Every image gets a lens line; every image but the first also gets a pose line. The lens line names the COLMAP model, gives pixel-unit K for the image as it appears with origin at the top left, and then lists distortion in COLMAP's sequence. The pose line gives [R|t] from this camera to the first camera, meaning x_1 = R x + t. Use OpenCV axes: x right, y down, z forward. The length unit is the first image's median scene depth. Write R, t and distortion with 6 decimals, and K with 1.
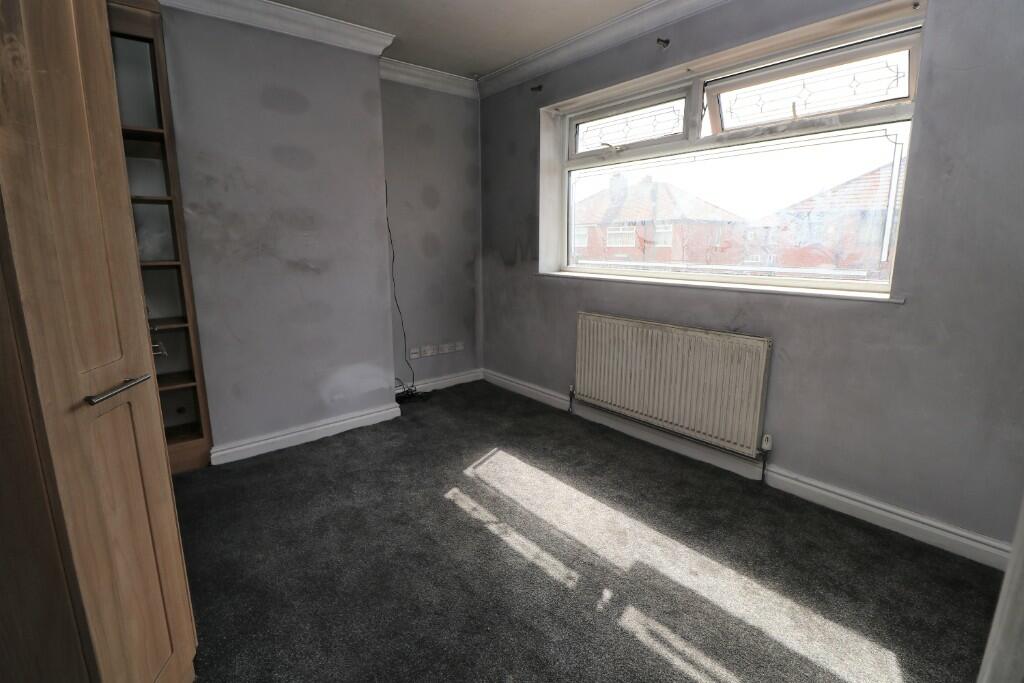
lens RADIAL K [[485.7, 0, 507.6], [0, 485.7, 338.4], [0, 0, 1]] dist [-0.013748, -0.002549]
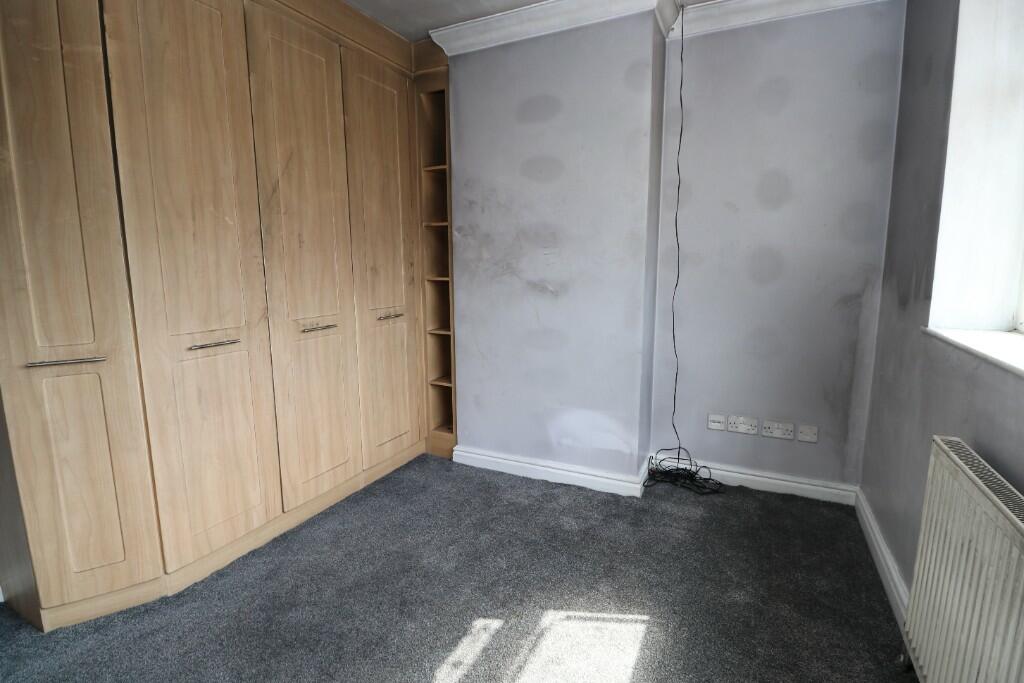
lens RADIAL K [[485.7, 0, 508.5], [0, 485.7, 337.3], [0, 0, 1]] dist [-0.013748, -0.002549]
pose [[0.403477, 0.140464, -0.904144, 0.389813], [-0.174069, 0.981884, 0.074862, -0.116174], [0.898280, 0.127178, 0.420618, 0.580864]]
